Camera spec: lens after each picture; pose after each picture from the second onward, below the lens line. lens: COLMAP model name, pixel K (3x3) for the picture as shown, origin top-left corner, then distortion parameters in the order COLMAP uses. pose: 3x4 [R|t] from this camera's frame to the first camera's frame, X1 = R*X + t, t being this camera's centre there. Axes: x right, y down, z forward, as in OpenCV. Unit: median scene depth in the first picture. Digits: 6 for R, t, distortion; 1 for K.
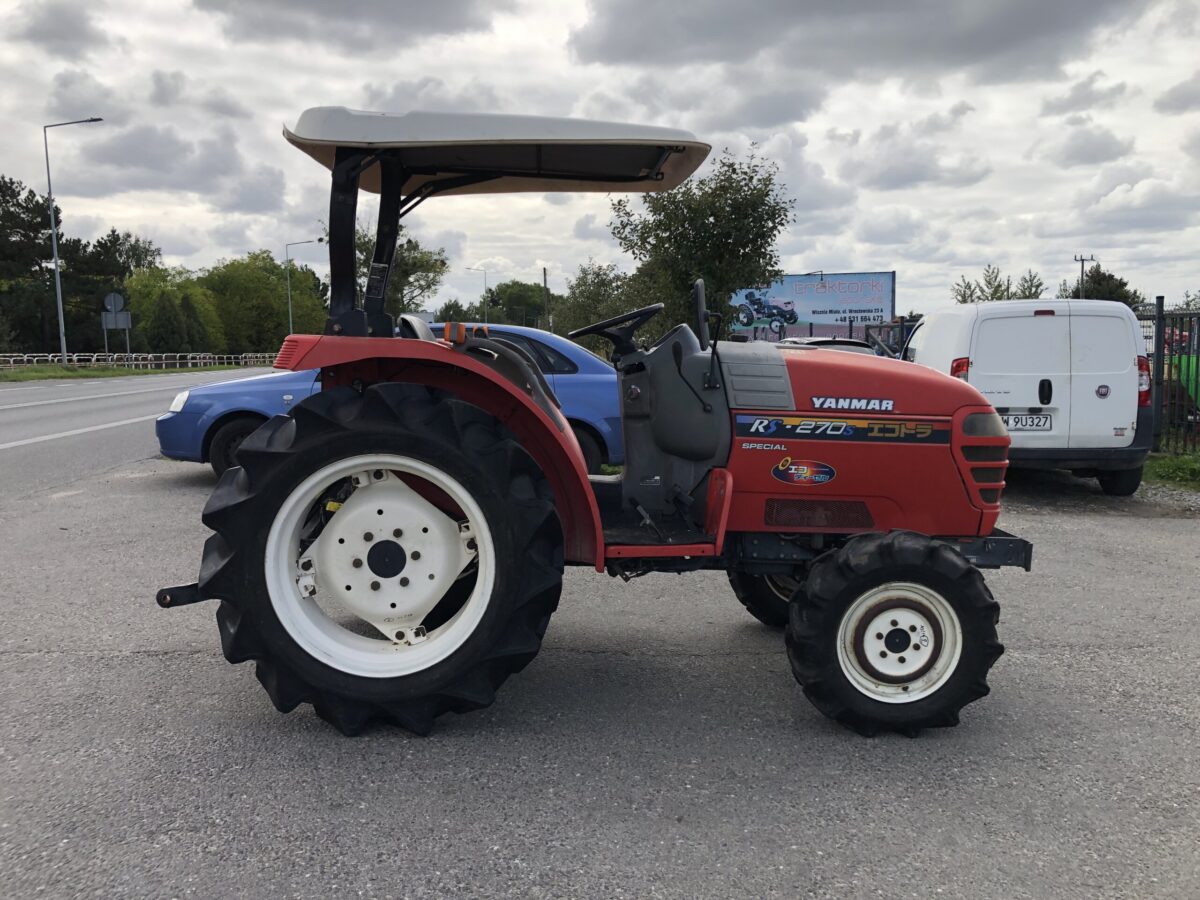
lens RADIAL K [[980.7, 0, 600.0], [0, 980.7, 450.0], [0, 0, 1]] dist [0.010912, 0.007368]
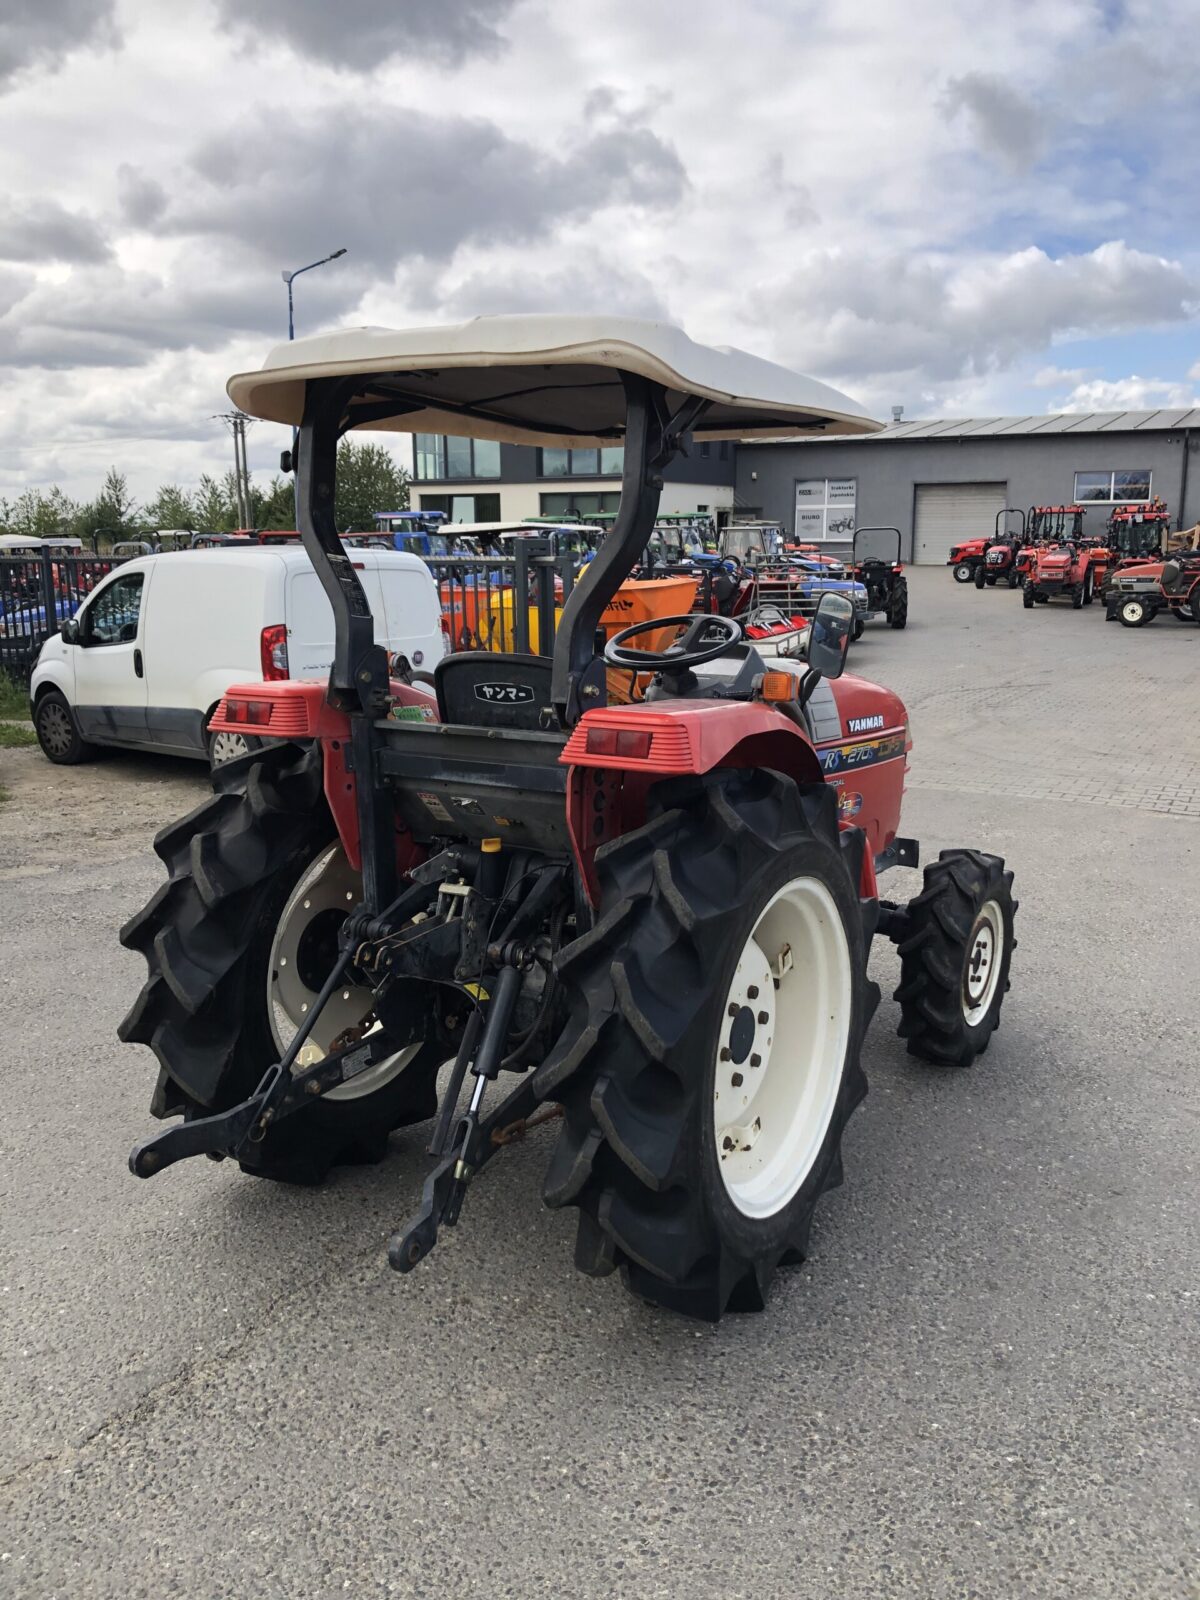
lens RADIAL K [[1322.1, 0, 600.0], [0, 1322.1, 800.0], [0, 0, 1]] dist [0.012015, -0.002956]
pose [[0.552296, -0.152407, 0.819598, -0.886587], [0.094126, 0.988260, 0.120342, -0.146958], [-0.828317, 0.010681, 0.560158, 0.525386]]
